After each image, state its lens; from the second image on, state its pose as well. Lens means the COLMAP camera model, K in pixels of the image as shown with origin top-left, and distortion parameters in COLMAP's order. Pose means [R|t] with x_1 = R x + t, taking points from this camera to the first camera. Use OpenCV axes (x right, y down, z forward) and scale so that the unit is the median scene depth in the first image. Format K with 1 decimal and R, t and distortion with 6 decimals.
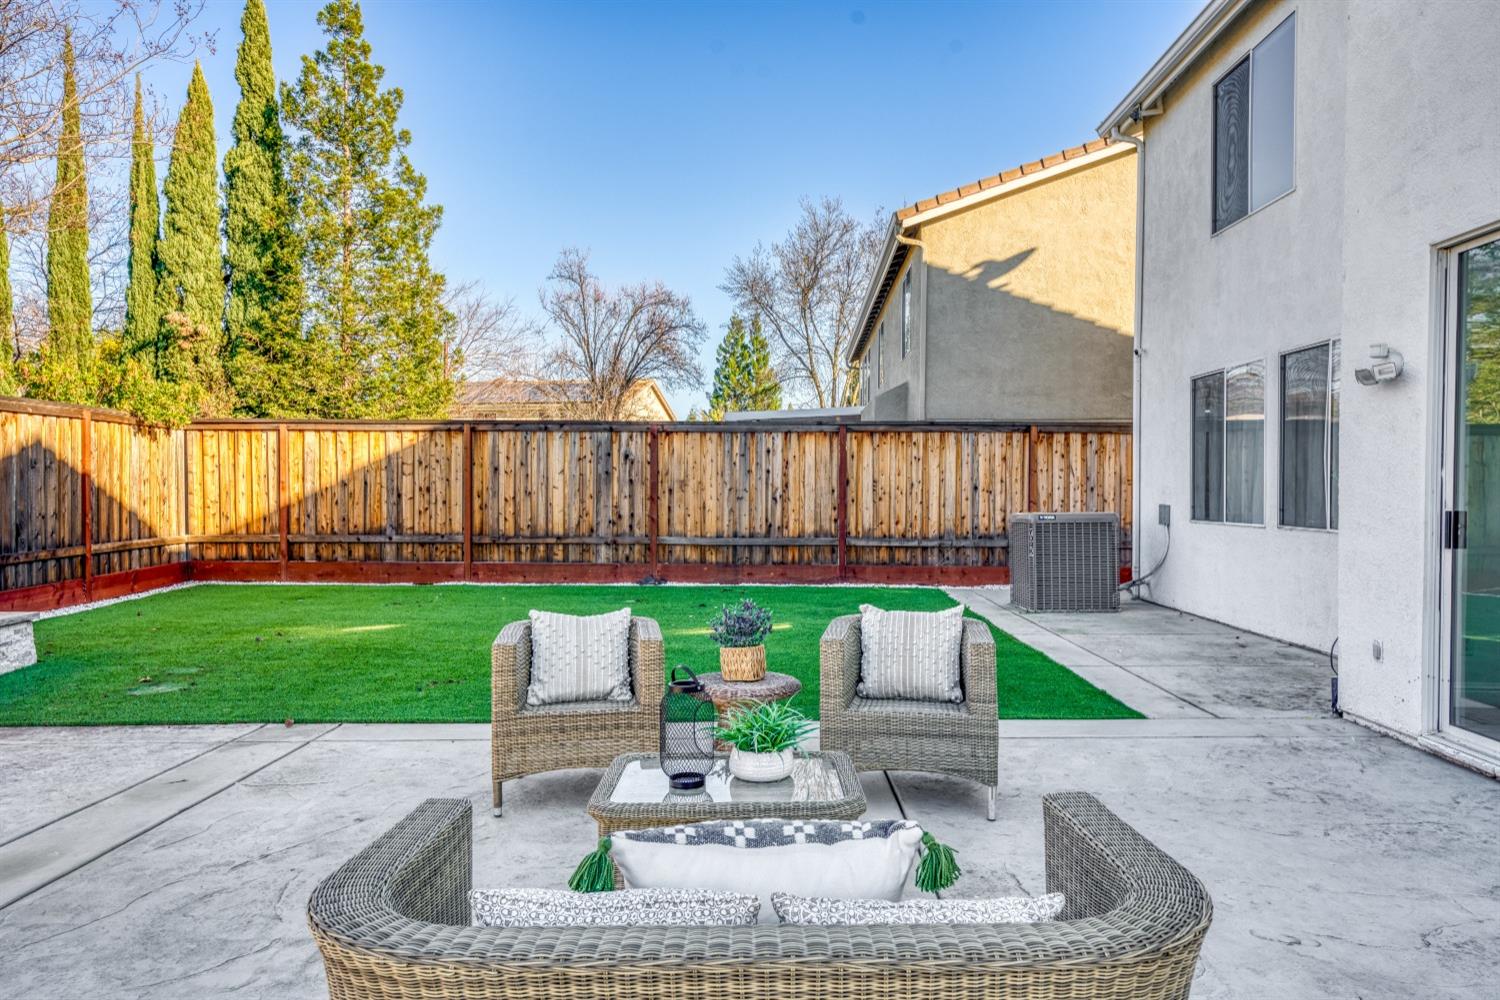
lens RADIAL K [[963.5, 0, 742.9], [0, 963.5, 507.8], [0, 0, 1]] dist [0.029789, -0.006808]
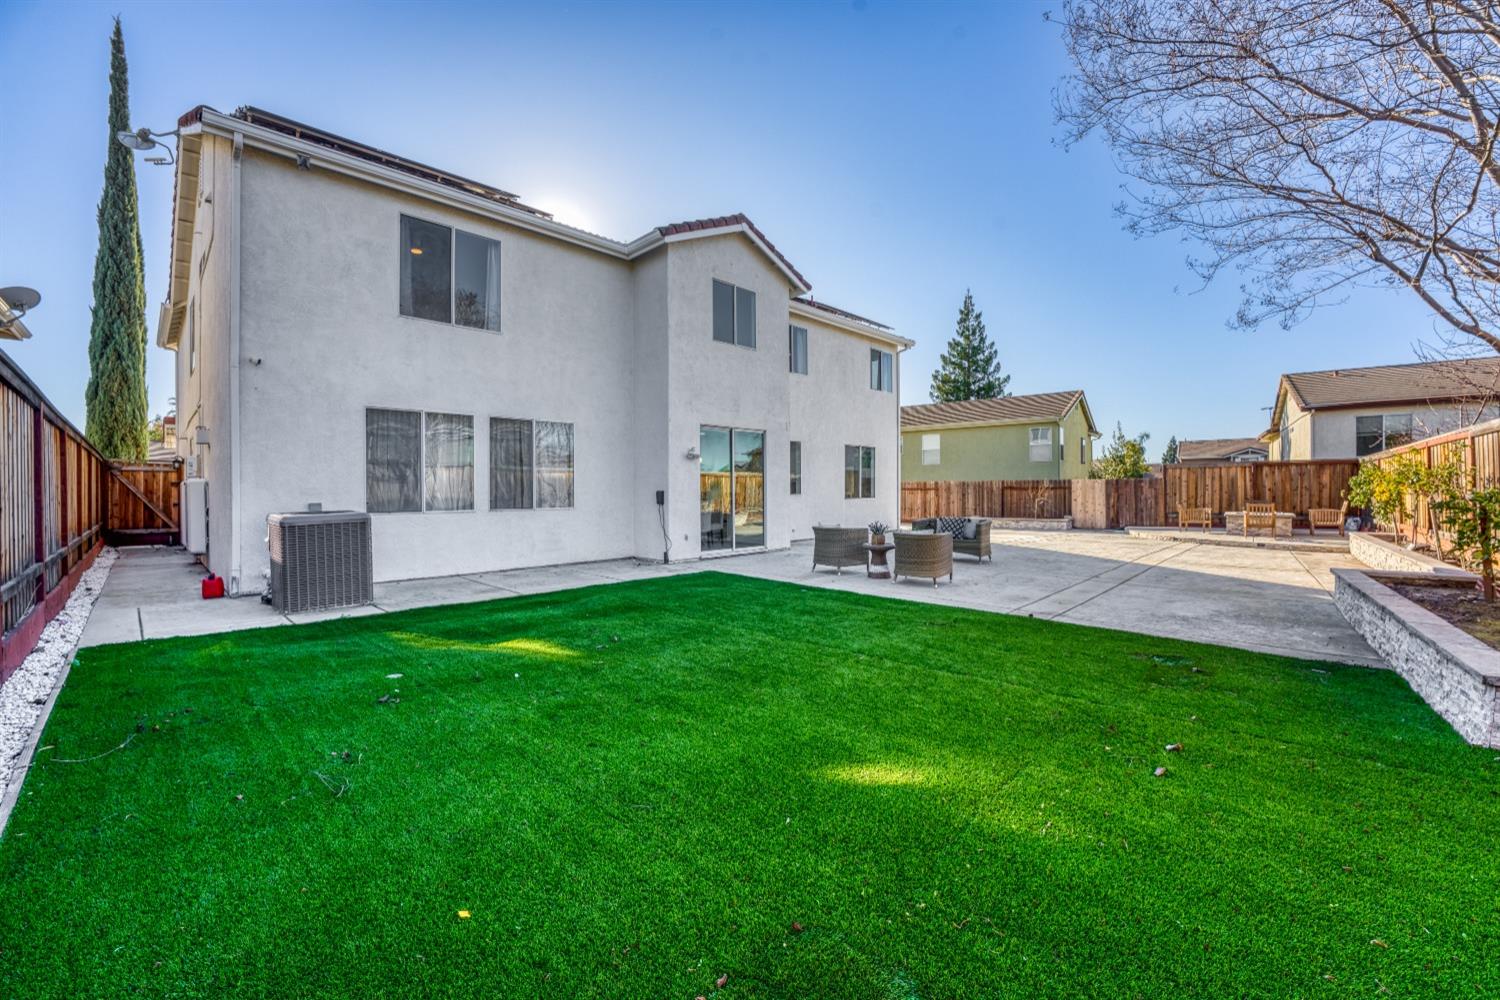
lens RADIAL K [[604.8, 0, 742.9], [0, 604.8, 495.2], [0, 0, 1]] dist [-0.029799, 0.004141]
pose [[-0.730208, -0.003508, 0.683216, -0.364541], [0.016441, 0.999607, 0.022704, -0.016816], [-0.683027, 0.027811, -0.729863, 0.955561]]
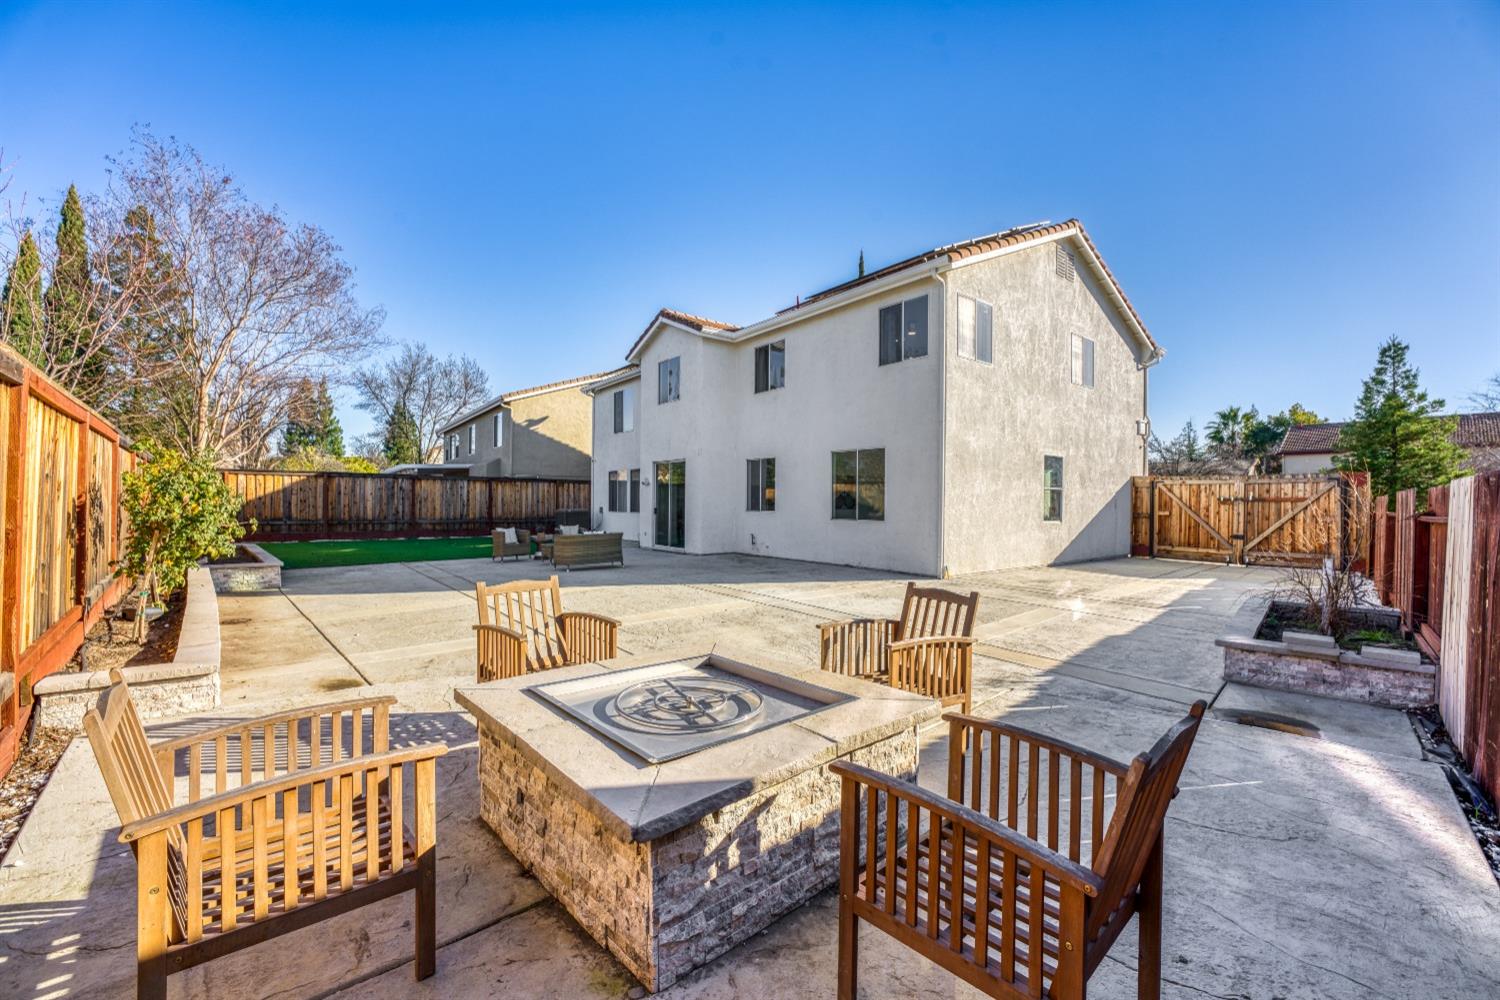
lens RADIAL K [[604.8, 0, 746.6], [0, 604.8, 501.9], [0, 0, 1]] dist [-0.029799, 0.004141]
pose [[0.772622, 0.004208, 0.634853, -0.416492], [0.003862, 0.999928, -0.011328, 0.003723], [-0.634855, 0.011204, 0.772550, -0.779016]]
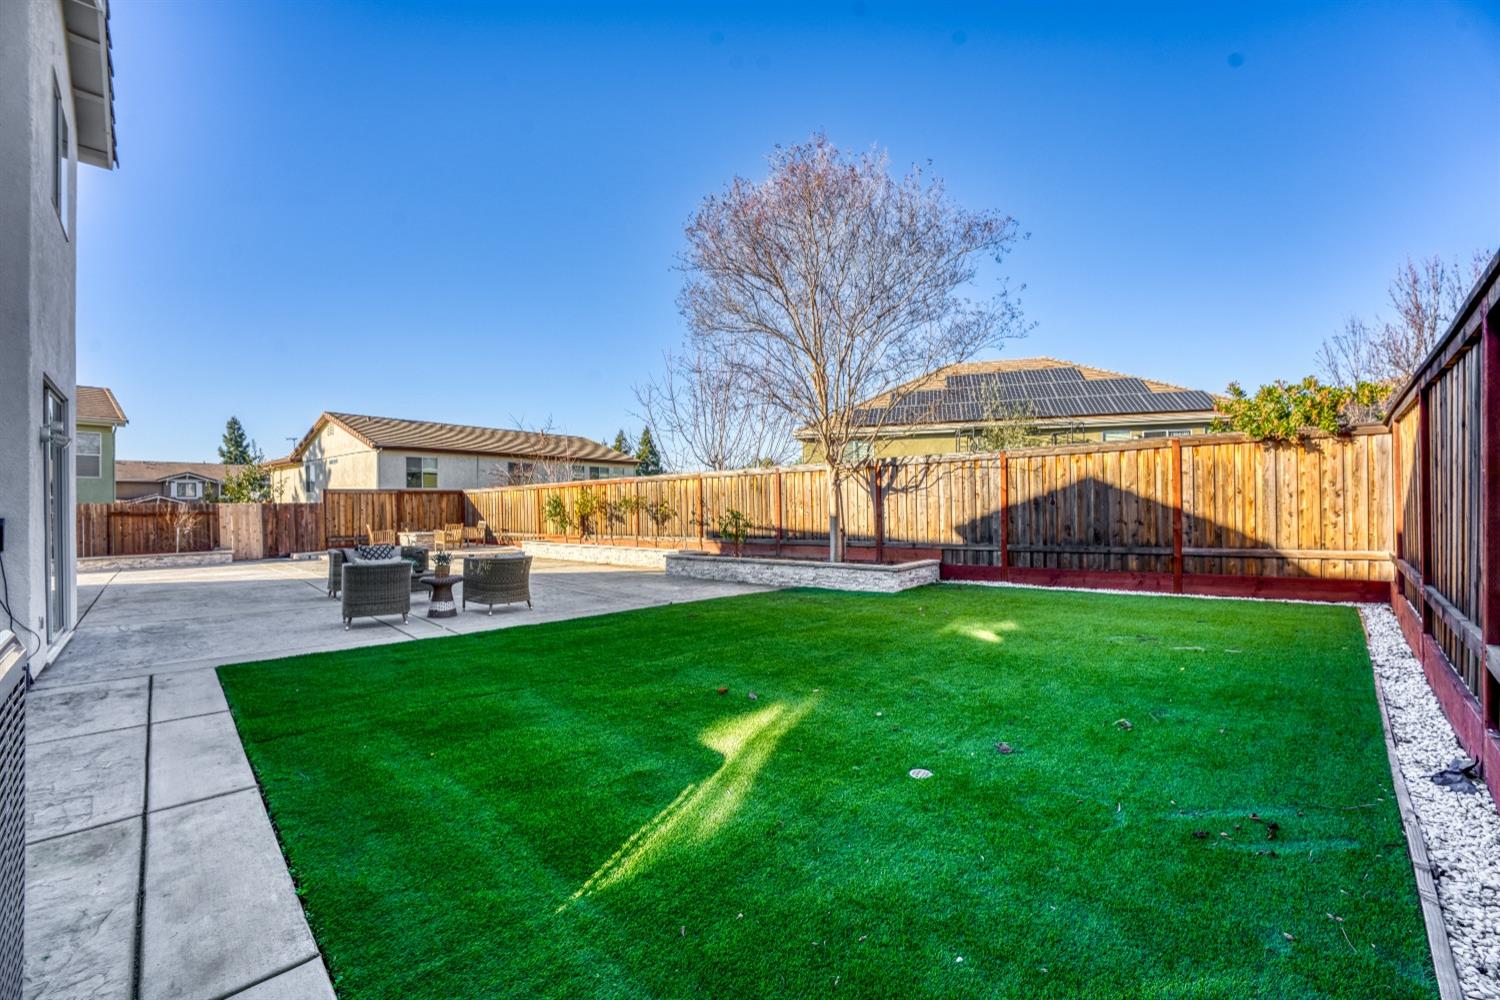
lens RADIAL K [[604.8, 0, 748.7], [0, 604.8, 503.6], [0, 0, 1]] dist [-0.029799, 0.004141]
pose [[-0.688269, 0.001797, -0.725453, 0.219973], [-0.002790, 0.999983, 0.005124, -0.017200], [0.725450, 0.005551, -0.688253, 0.954228]]
